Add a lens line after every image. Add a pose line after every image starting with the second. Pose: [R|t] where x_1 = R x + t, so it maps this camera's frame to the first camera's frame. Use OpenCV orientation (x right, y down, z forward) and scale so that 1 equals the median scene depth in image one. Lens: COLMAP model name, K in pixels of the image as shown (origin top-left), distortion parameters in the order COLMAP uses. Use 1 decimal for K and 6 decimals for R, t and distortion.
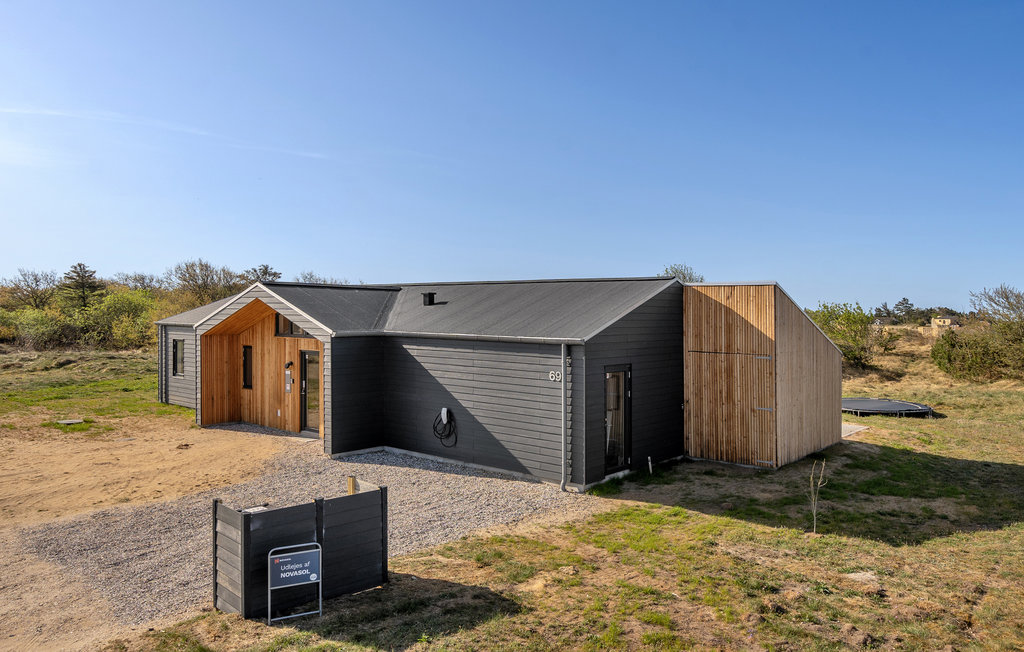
lens RADIAL K [[730.8, 0, 522.9], [0, 730.8, 302.8], [0, 0, 1]] dist [0.014689, 0.003097]
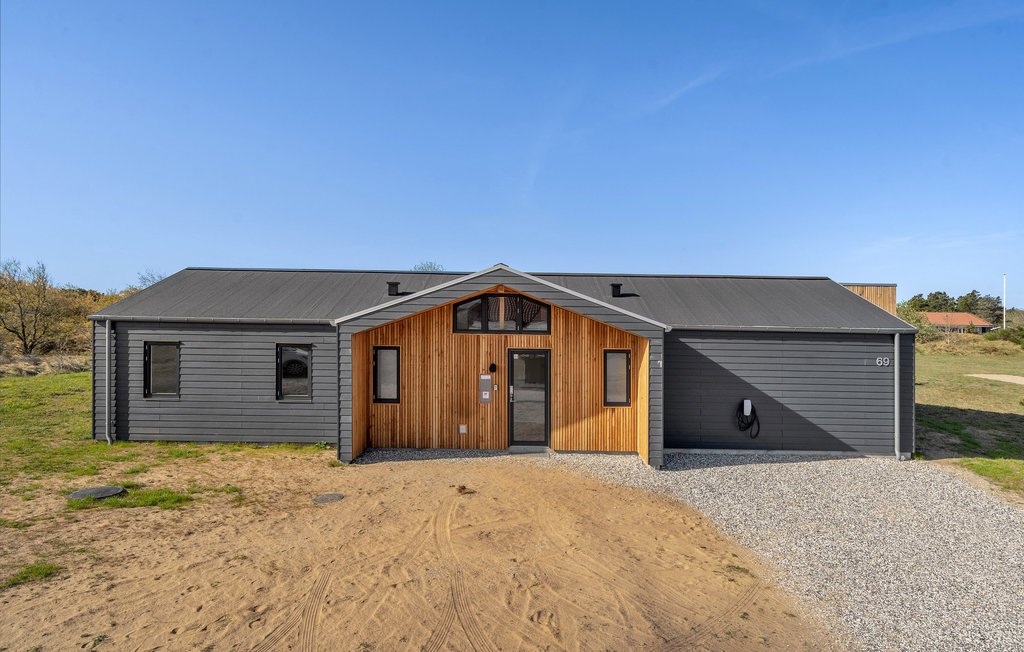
lens RADIAL K [[660.2, 0, 514.6], [0, 660.2, 300.3], [0, 0, 1]] dist [0.004172, -0.000092]
pose [[0.761344, 0.010454, 0.648264, -0.778421], [-0.015305, 0.999881, 0.001850, 0.008335], [-0.648168, -0.011330, 0.761413, 0.428664]]
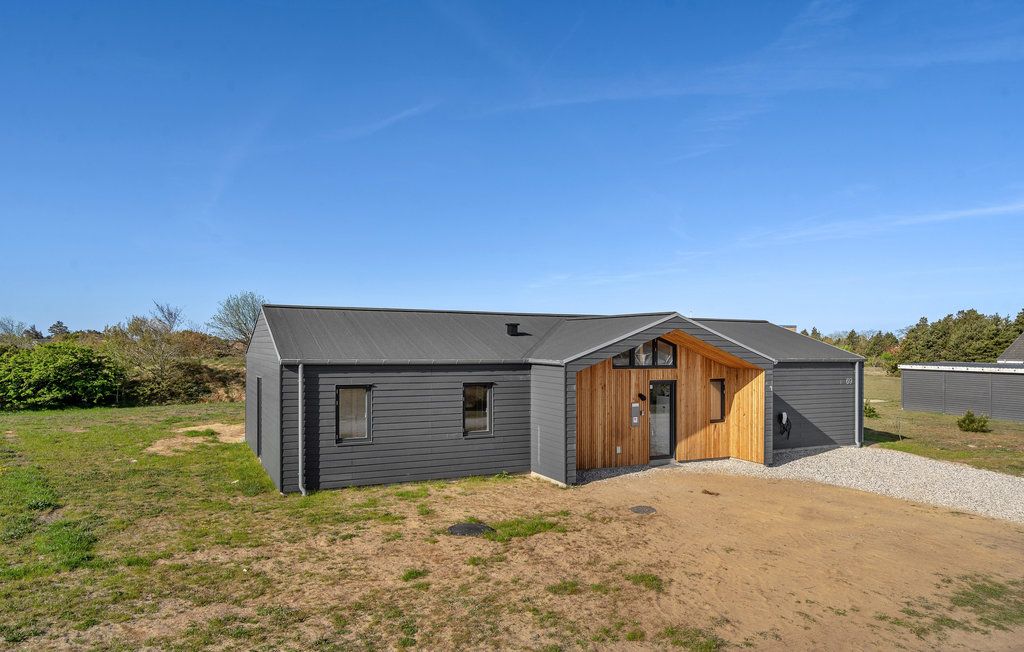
lens RADIAL K [[660.2, 0, 506.7], [0, 660.2, 330.9], [0, 0, 1]] dist [0.004172, -0.000092]
pose [[0.402124, 0.009078, 0.915540, -1.204630], [-0.015962, 0.999868, -0.002904, 0.002084], [-0.915446, -0.013446, 0.402216, 0.813144]]
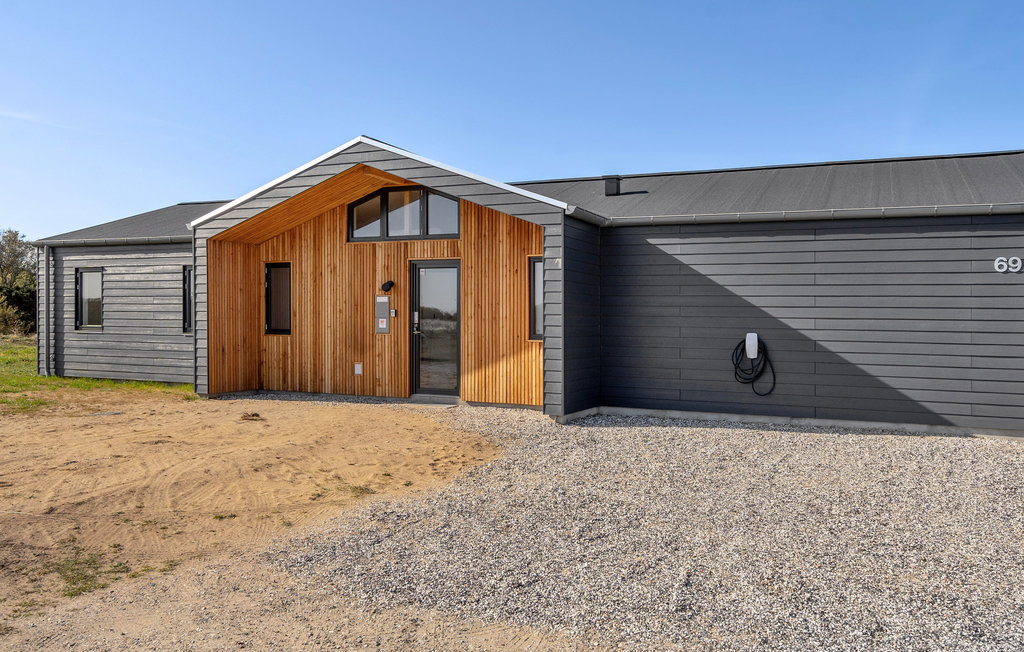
lens RADIAL K [[839.4, 0, 518.8], [0, 839.4, 325.9], [0, 0, 1]] dist [0.010265, -0.015754]
pose [[0.960886, 0.005611, 0.276887, -0.408122], [-0.009471, 0.999876, 0.012603, 0.108052], [-0.276782, -0.014733, 0.960820, 0.308429]]
